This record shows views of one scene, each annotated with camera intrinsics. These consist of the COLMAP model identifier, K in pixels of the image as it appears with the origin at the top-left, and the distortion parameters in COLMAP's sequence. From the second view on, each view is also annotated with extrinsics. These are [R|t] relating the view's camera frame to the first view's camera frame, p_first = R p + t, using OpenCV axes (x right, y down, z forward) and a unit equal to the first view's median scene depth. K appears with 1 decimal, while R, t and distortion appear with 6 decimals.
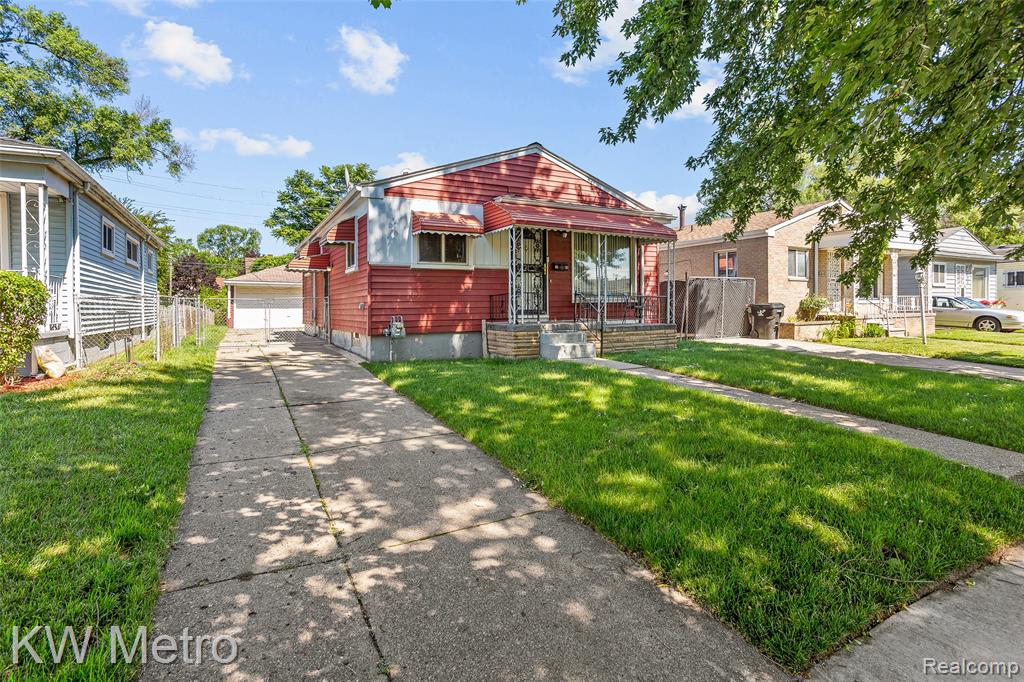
lens RADIAL K [[515.3, 0, 514.5], [0, 515.3, 334.8], [0, 0, 1]] dist [-0.021801, 0.001119]
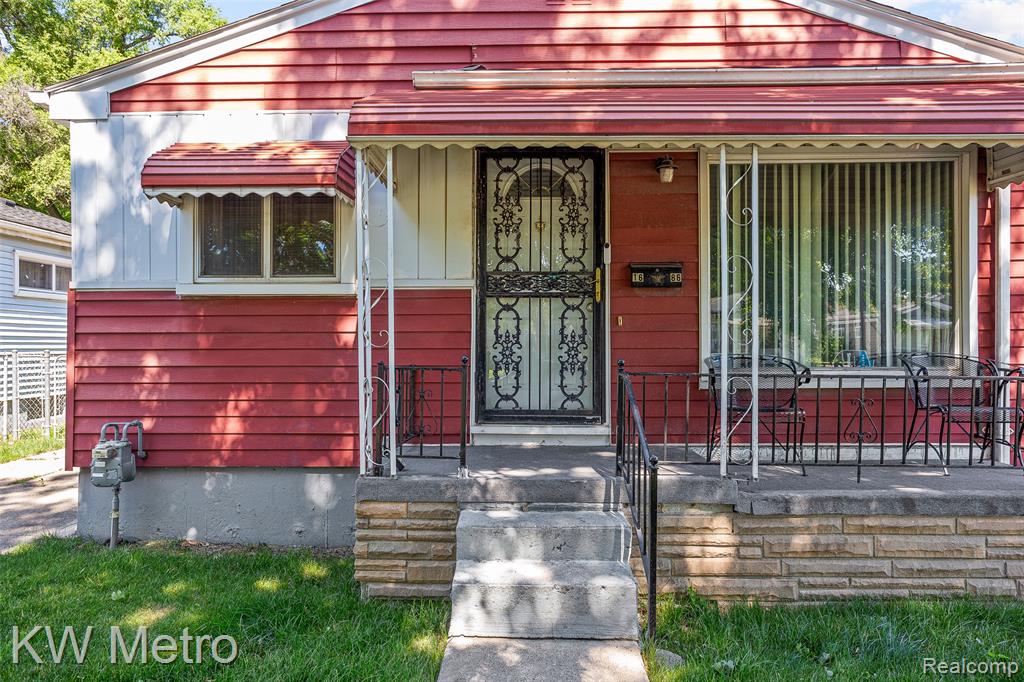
lens RADIAL K [[751.2, 0, 513.2], [0, 751.2, 343.6], [0, 0, 1]] dist [0.012455, 0.002097]
pose [[0.862513, 0.017150, -0.505745, 0.255046], [-0.033837, 0.999143, -0.023825, -0.078372], [0.504903, 0.037662, 0.862354, 0.570333]]
